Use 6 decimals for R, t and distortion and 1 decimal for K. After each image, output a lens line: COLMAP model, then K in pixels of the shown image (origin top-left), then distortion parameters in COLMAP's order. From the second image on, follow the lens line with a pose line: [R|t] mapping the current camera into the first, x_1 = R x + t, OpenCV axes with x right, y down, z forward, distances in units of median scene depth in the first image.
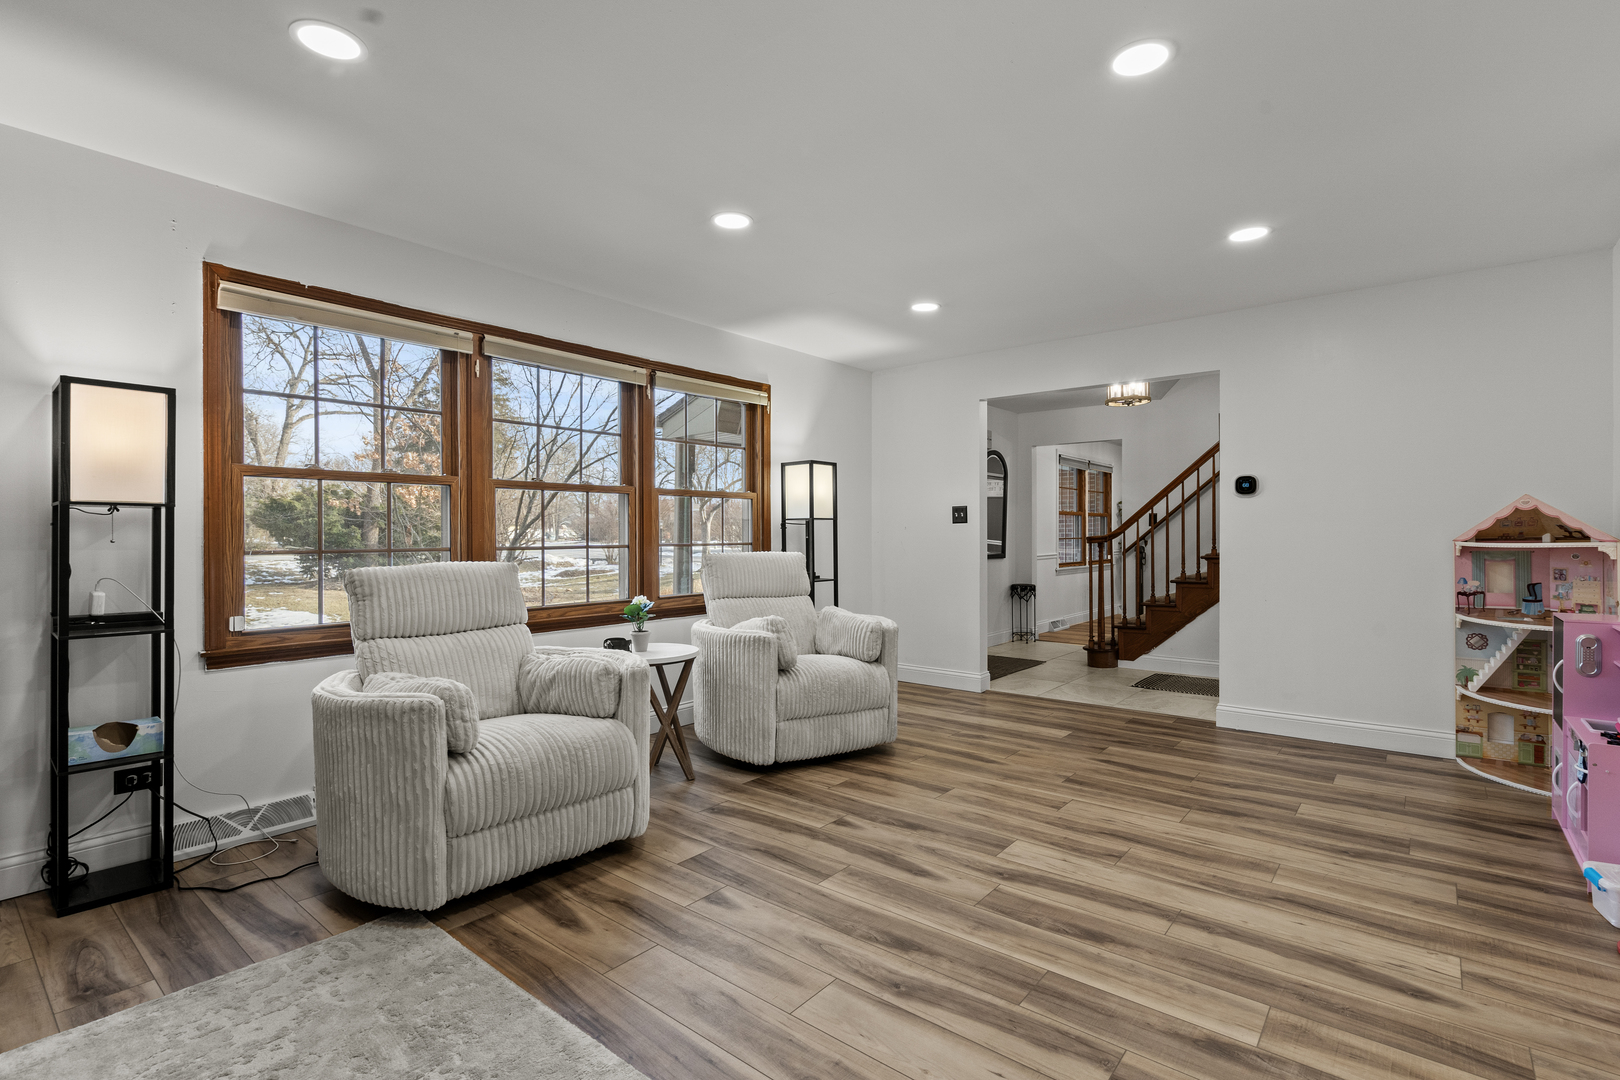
lens RADIAL K [[749.3, 0, 810.0], [0, 749.3, 540.0], [0, 0, 1]] dist [0.001443, 0.000354]
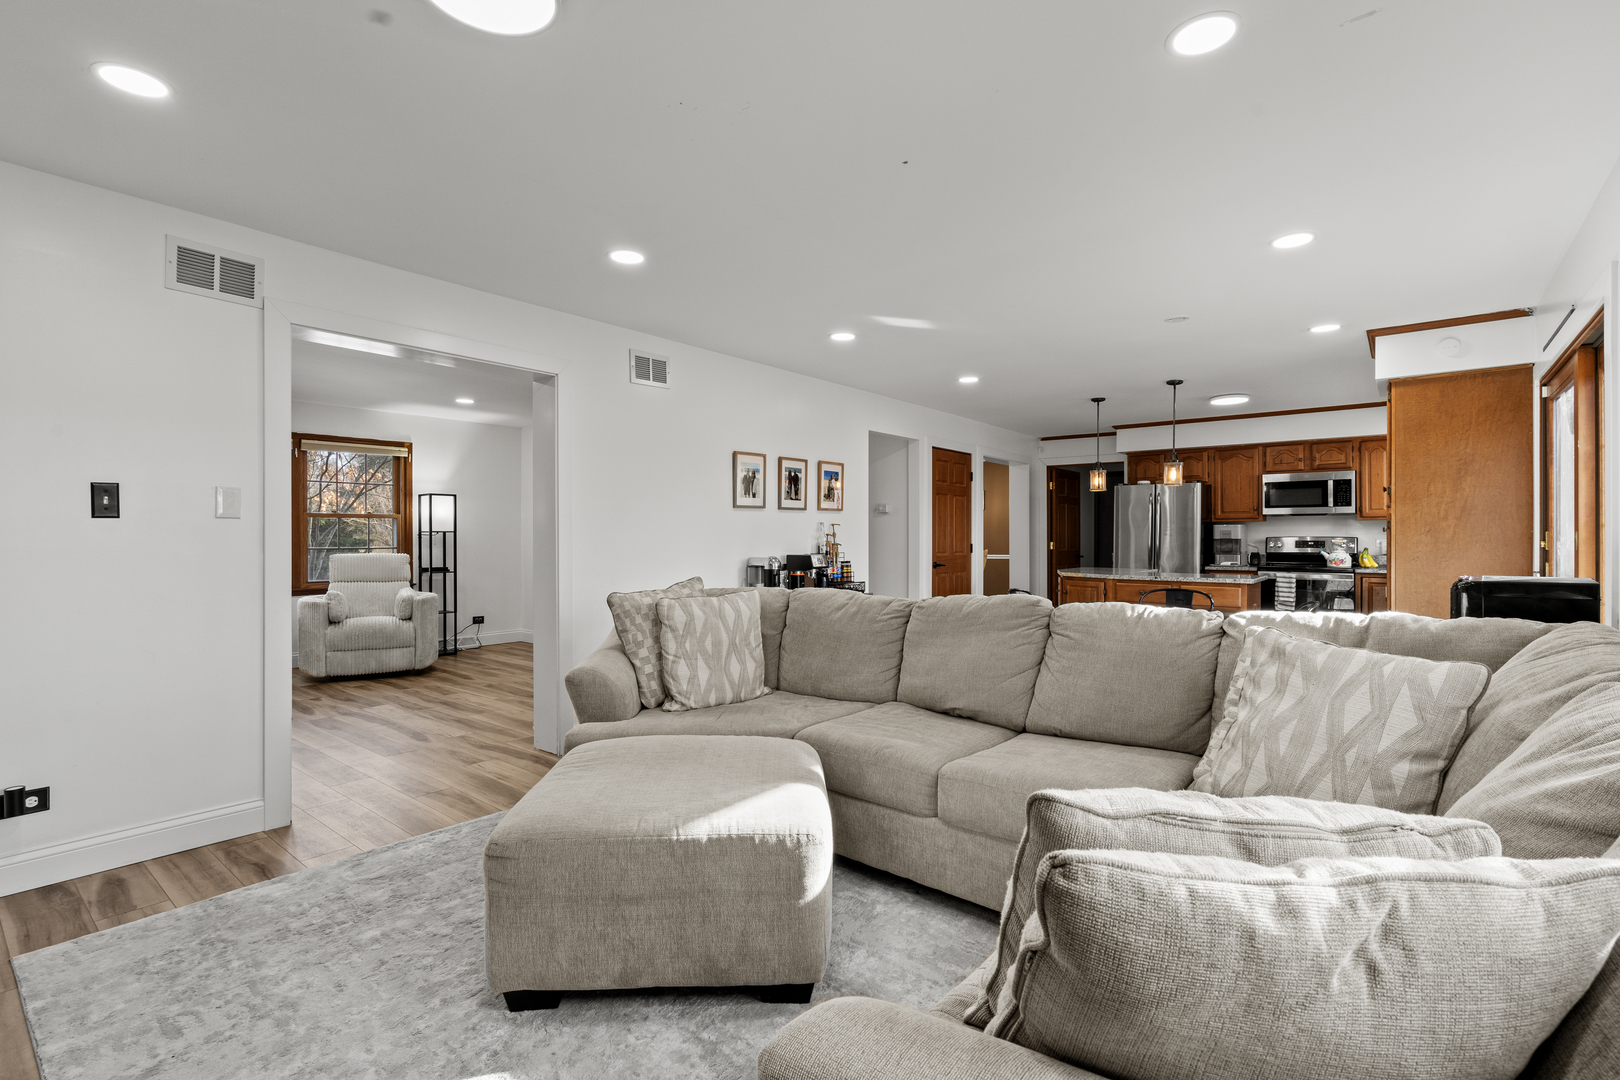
lens RADIAL K [[749.3, 0, 810.0], [0, 749.3, 540.0], [0, 0, 1]] dist [0.001443, 0.000354]
pose [[0.999998, 0.001341, 0.001340, 0.786320], [-0.001344, 0.999996, 0.002330, -0.016479], [-0.001337, -0.002332, 0.999996, -0.540325]]
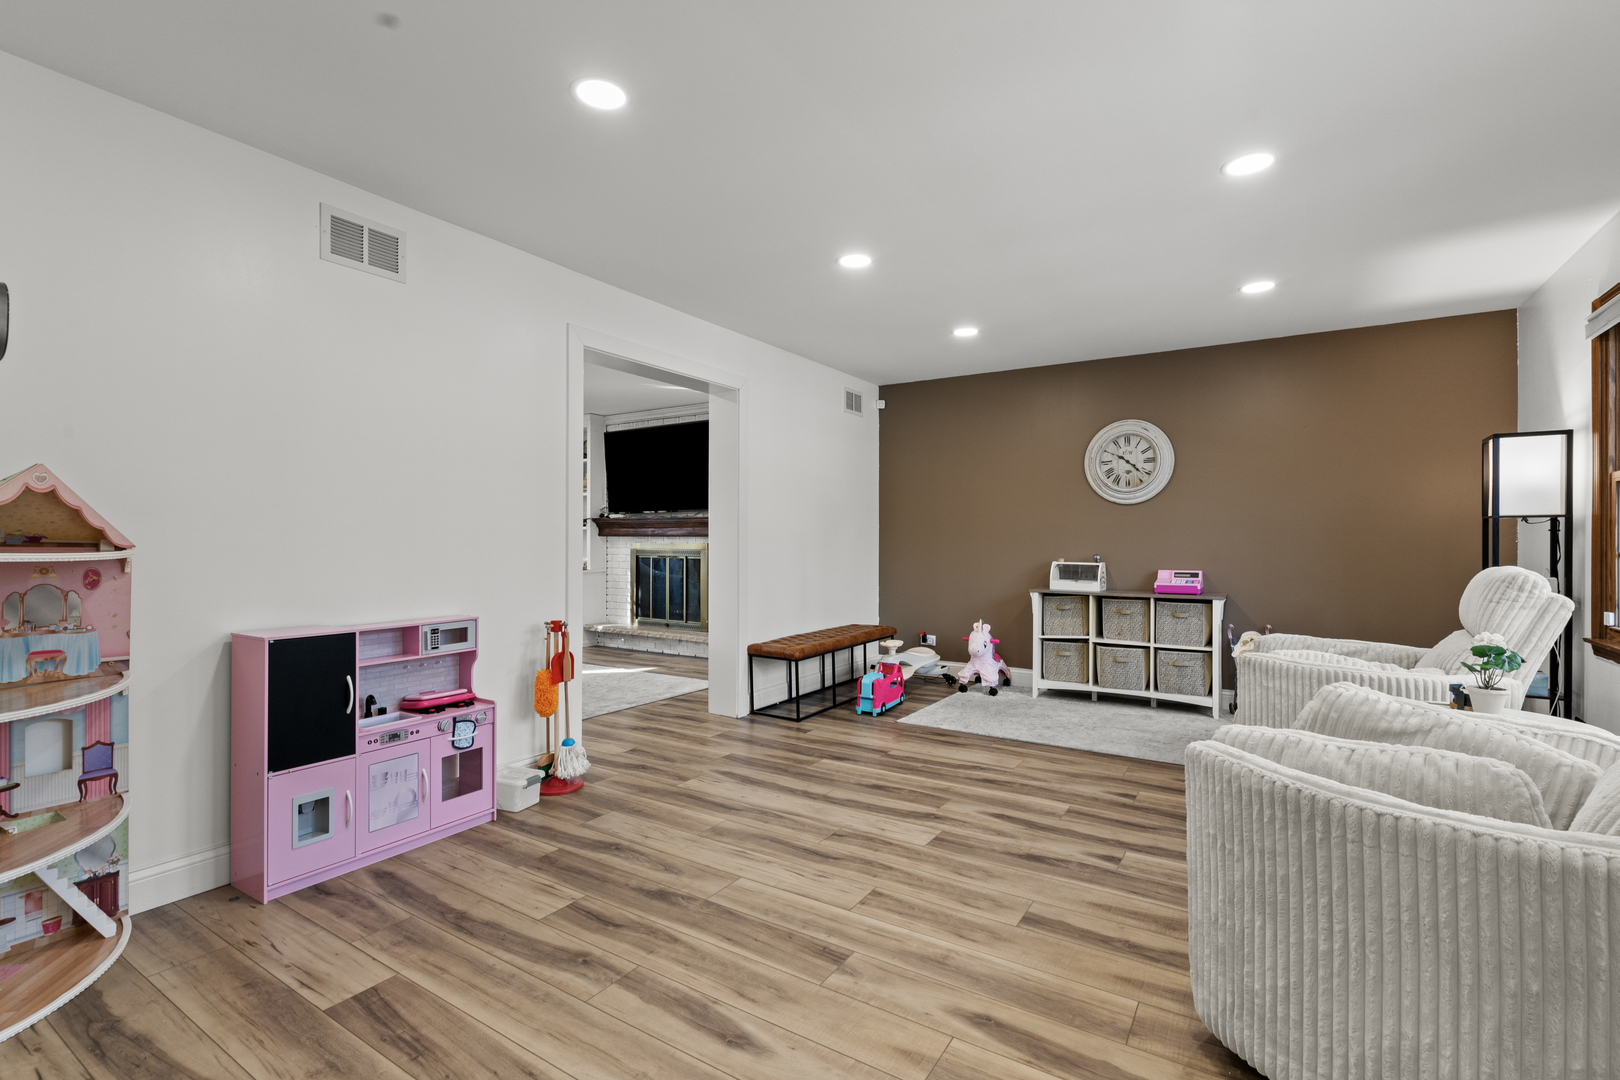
lens RADIAL K [[749.3, 0, 810.0], [0, 749.3, 540.0], [0, 0, 1]] dist [0.001443, 0.000354]
pose [[-0.992145, 0.000057, -0.125095, 0.565689], [-0.000991, 0.999965, 0.008319, -0.020590], [0.125091, 0.008378, -0.992110, 2.016780]]
